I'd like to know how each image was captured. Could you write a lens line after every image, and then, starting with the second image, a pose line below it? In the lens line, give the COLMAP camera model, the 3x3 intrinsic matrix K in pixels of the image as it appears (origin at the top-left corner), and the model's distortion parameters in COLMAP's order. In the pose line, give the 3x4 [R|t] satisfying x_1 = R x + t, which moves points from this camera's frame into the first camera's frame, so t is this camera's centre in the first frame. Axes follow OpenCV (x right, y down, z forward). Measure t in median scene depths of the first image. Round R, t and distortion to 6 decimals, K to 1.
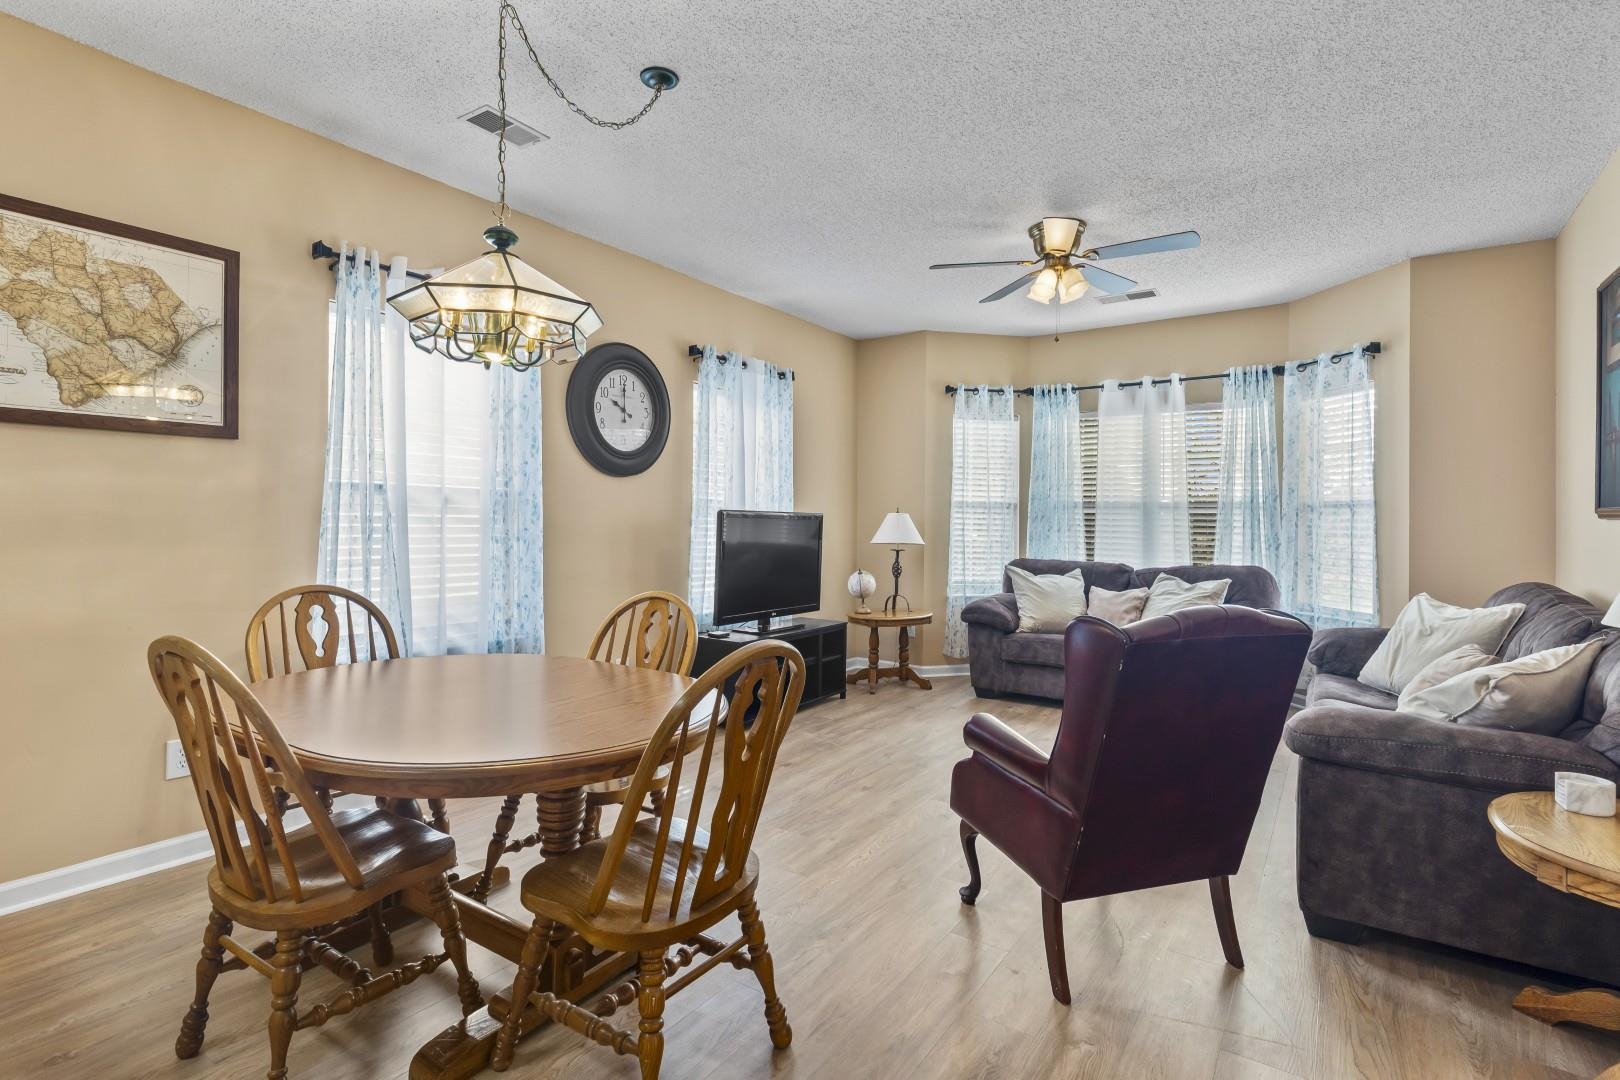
lens RADIAL K [[772.8, 0, 790.9], [0, 772.8, 523.0], [0, 0, 1]] dist [-0.003207, 0.001093]
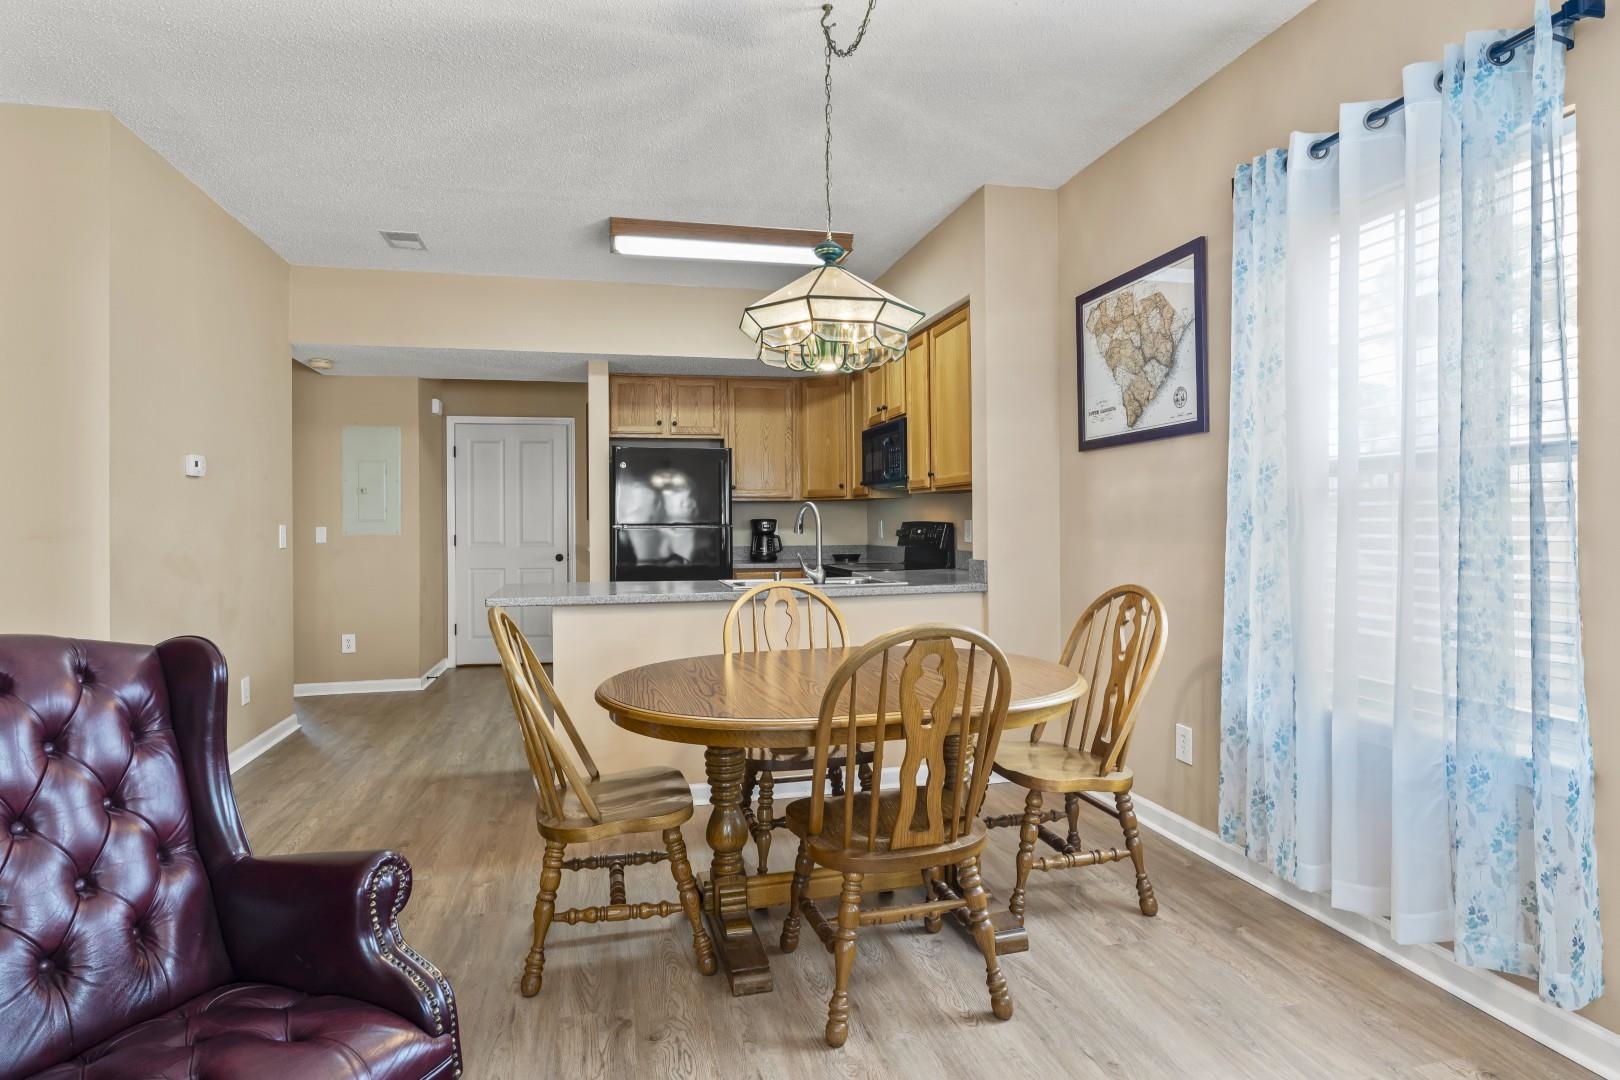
lens RADIAL K [[889.9, 0, 814.1], [0, 889.9, 522.5], [0, 0, 1]] dist [0.008475, 0.000569]
pose [[-0.655379, -0.002360, -0.755296, 0.266477], [0.004646, 0.999964, -0.007156, 0.006030], [0.755286, -0.008199, -0.655344, 0.832175]]
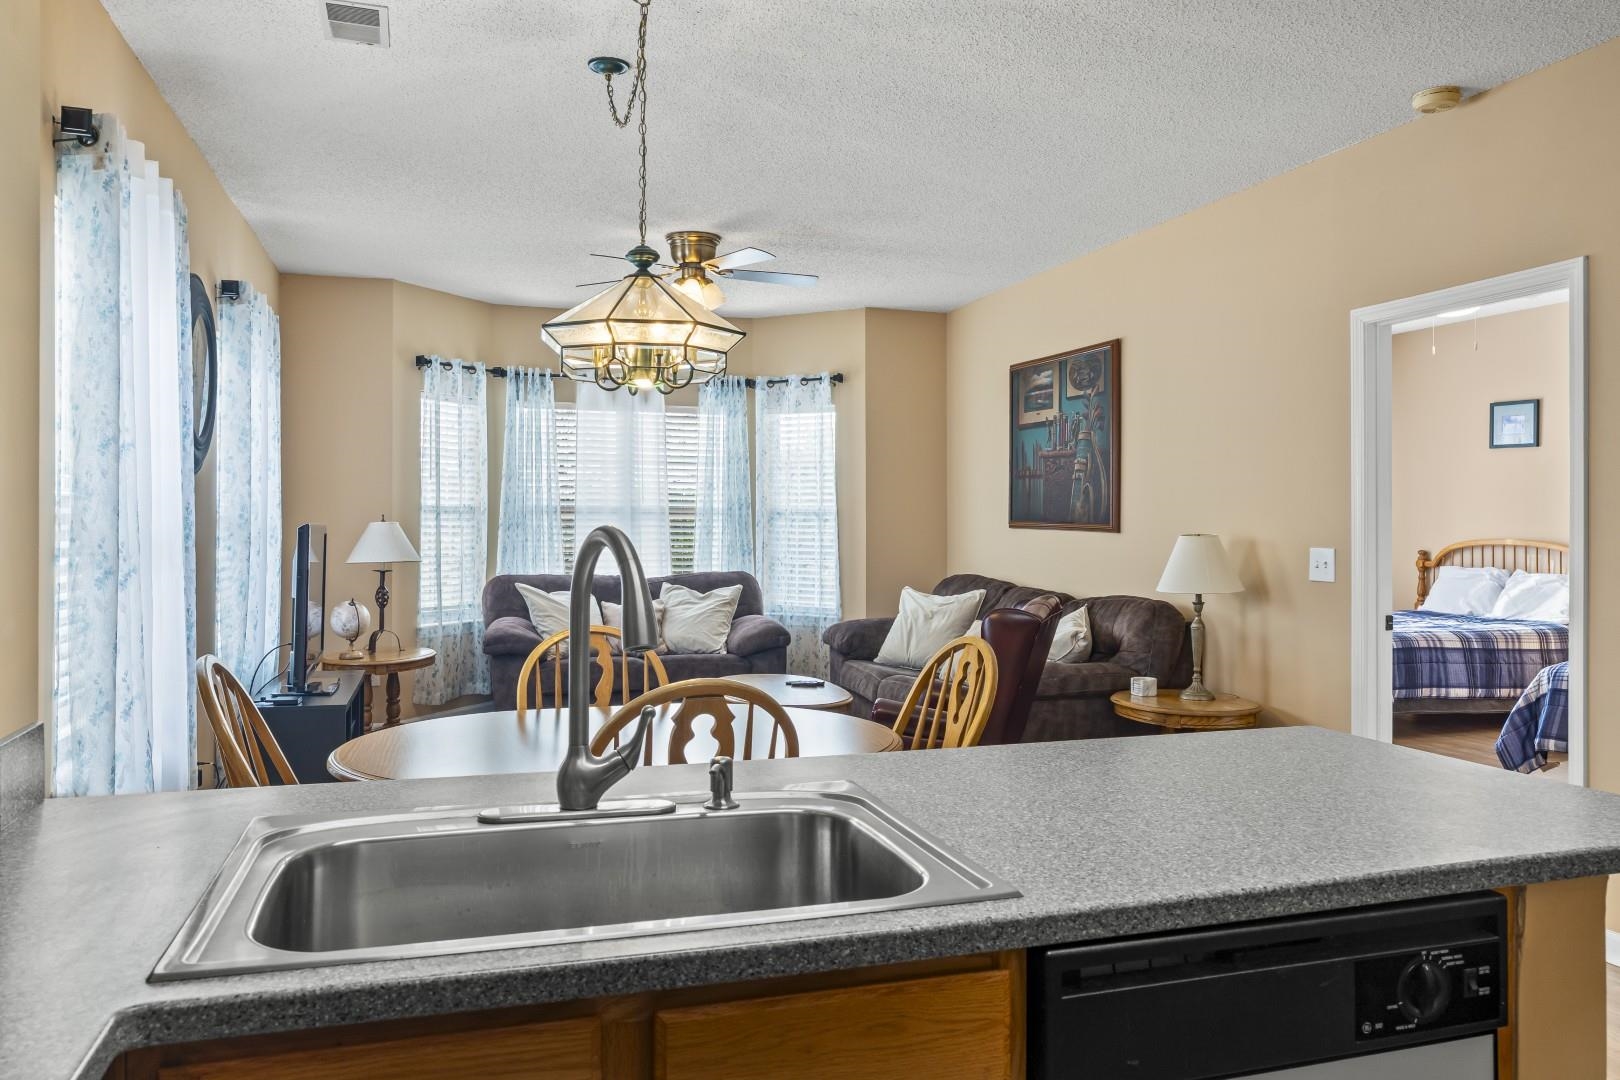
lens RADIAL K [[1165.1, 0, 793.1], [0, 1165.1, 524.5], [0, 0, 1]] dist [-0.013733, 0.021045]
pose [[0.616123, -0.010361, 0.787582, -0.645367], [0.004045, 0.999942, 0.009990, -0.025117], [-0.787640, -0.002969, 0.616129, -0.015991]]
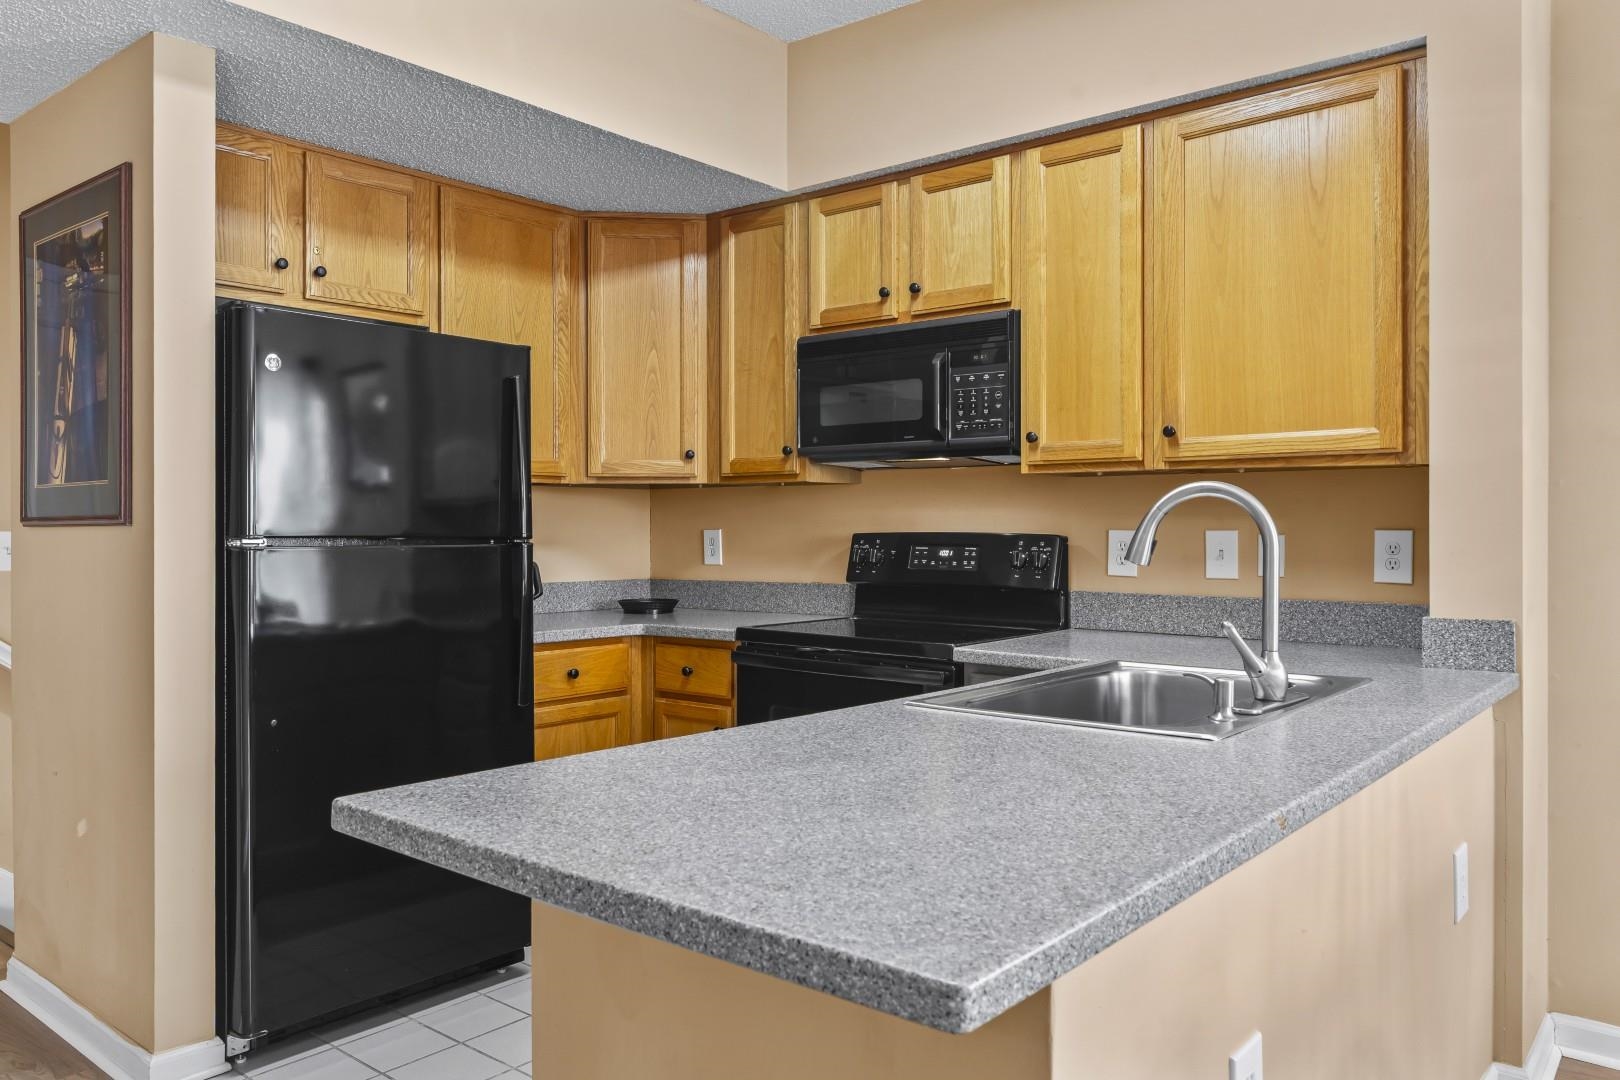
lens RADIAL K [[1165.1, 0, 807.8], [0, 1165.1, 535.6], [0, 0, 1]] dist [-0.013733, 0.021045]
pose [[-0.069260, -0.001081, -0.997598, 0.032864], [0.001674, 0.999998, -0.001199, -0.000638], [0.997597, -0.001754, -0.069258, 0.100633]]
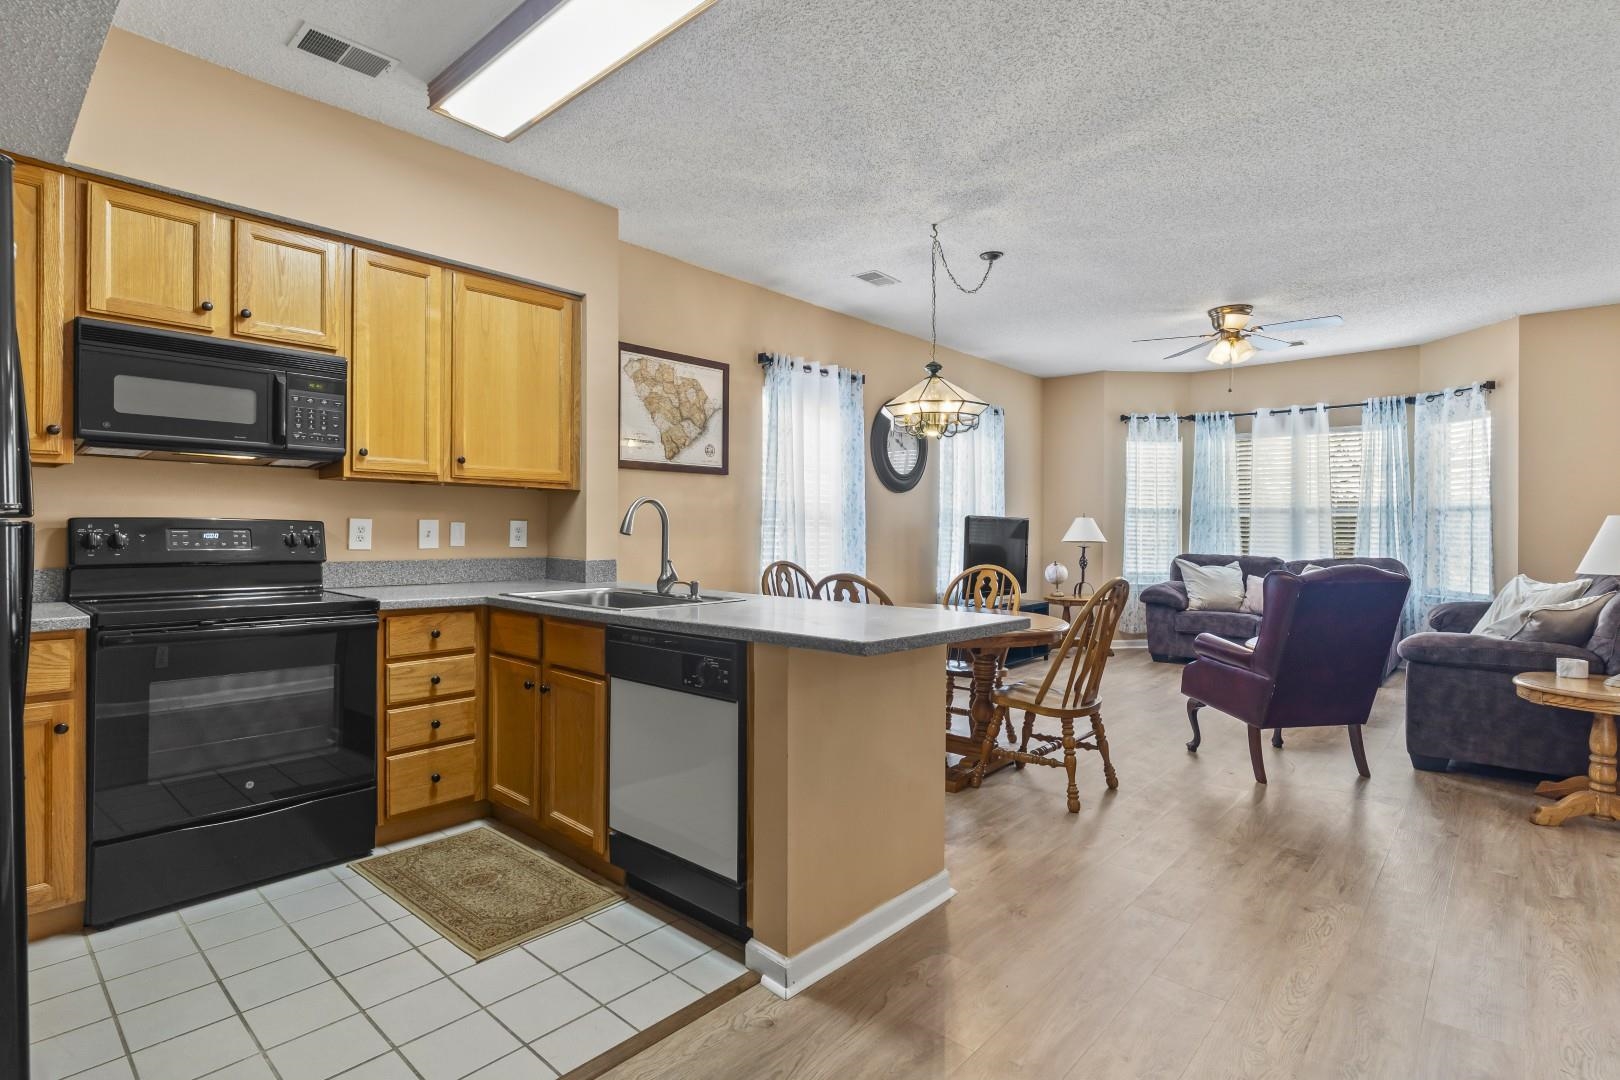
lens RADIAL K [[772.8, 0, 793.5], [0, 772.8, 534.2], [0, 0, 1]] dist [-0.003207, 0.001093]
pose [[0.991660, -0.002451, -0.128860, -0.218312], [0.003303, 0.999974, 0.006402, 0.006713], [0.128841, -0.006774, 0.991642, -0.407221]]
